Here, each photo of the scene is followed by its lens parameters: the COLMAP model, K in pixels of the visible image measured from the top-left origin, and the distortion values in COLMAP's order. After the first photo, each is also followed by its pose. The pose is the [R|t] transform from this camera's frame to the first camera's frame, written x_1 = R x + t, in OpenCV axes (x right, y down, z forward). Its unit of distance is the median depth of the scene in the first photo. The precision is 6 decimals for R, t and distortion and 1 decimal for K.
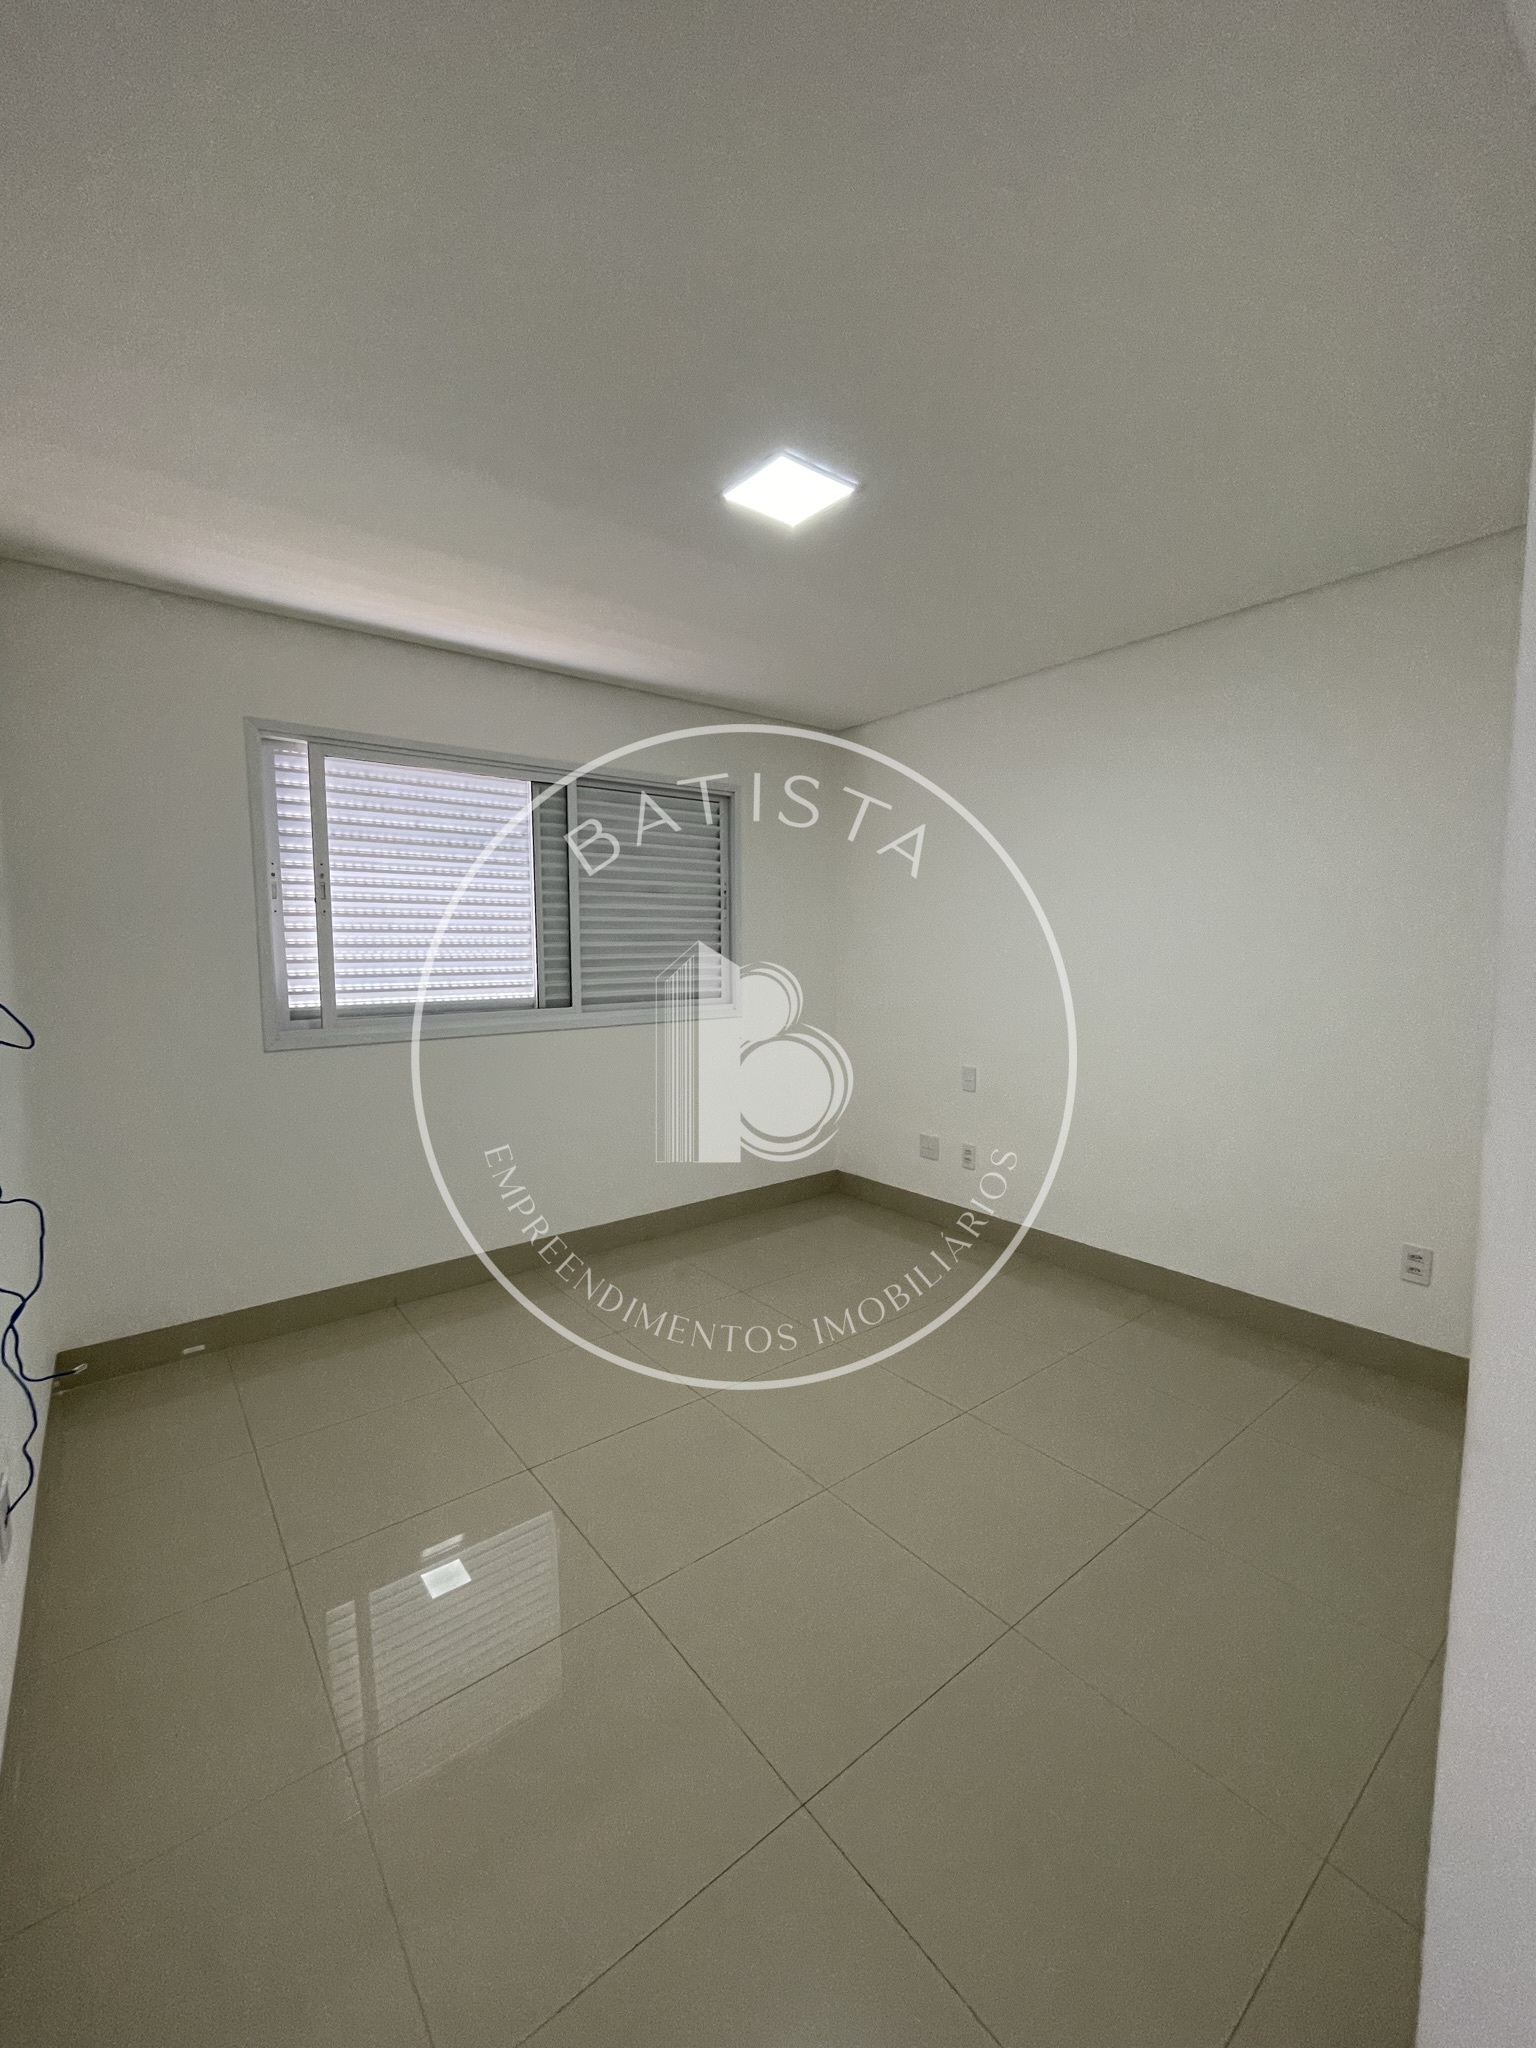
lens RADIAL K [[833.1, 0, 777.3], [0, 833.1, 1022.0], [0, 0, 1]] dist [-0.002255, 0.000024]
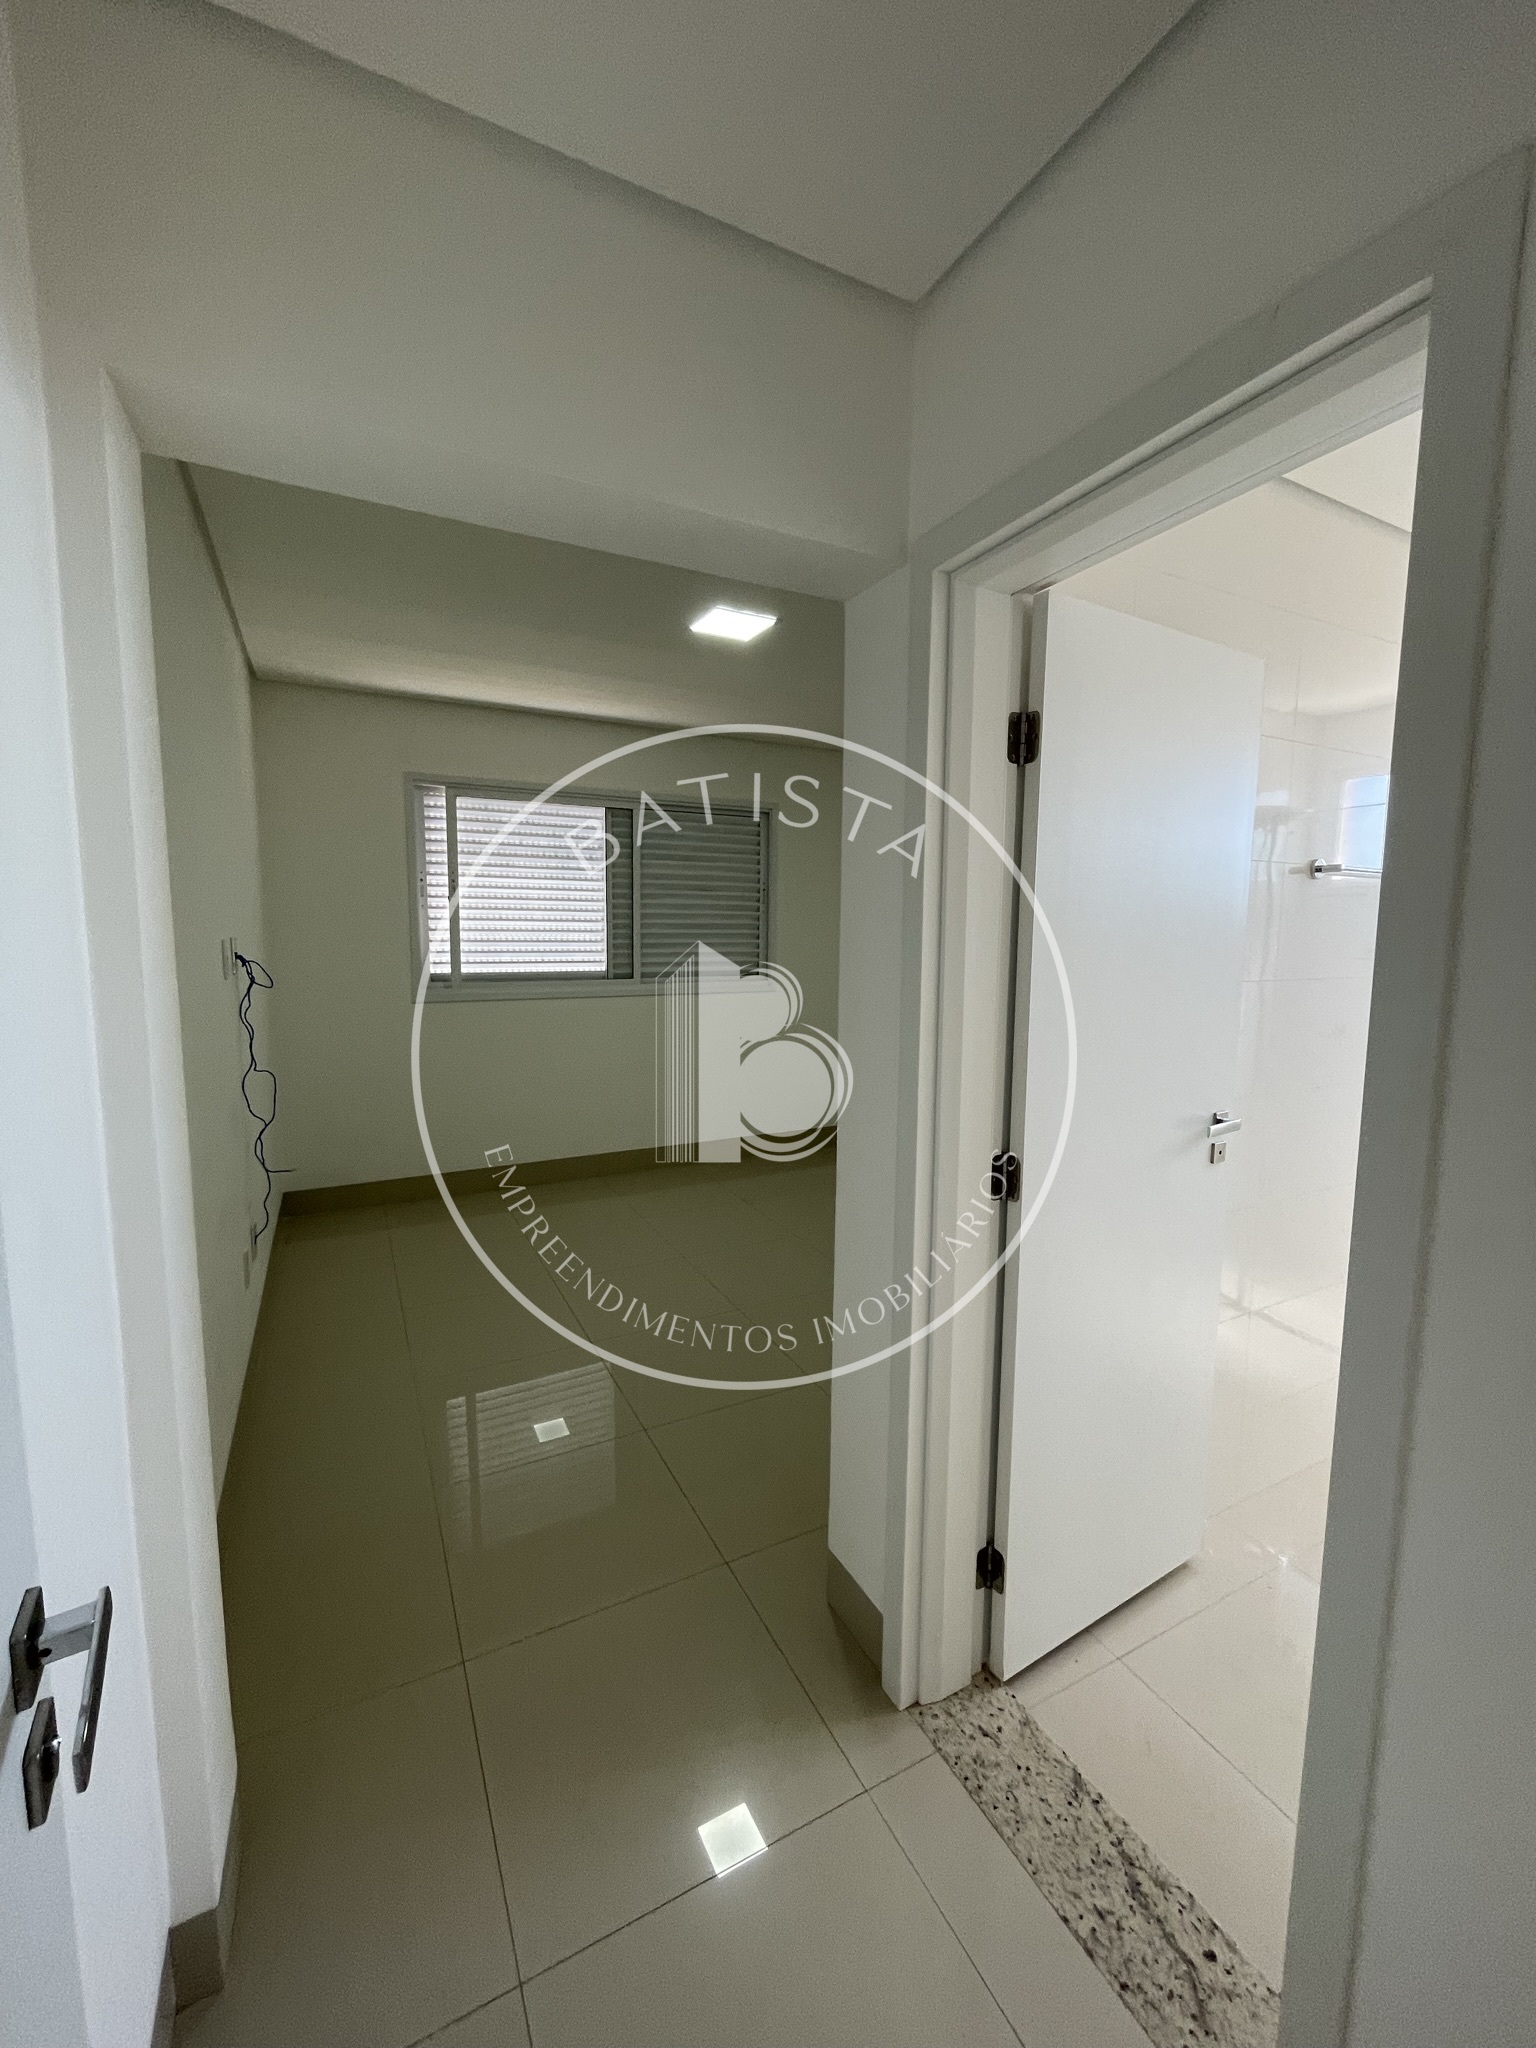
lens RADIAL K [[833.1, 0, 763.1], [0, 833.1, 1024.1], [0, 0, 1]] dist [-0.002255, 0.000024]
pose [[0.978194, 0.041721, -0.203459, 0.254111], [-0.036369, 0.998889, 0.029974, 0.006763], [0.204484, -0.021921, 0.978625, -0.271372]]
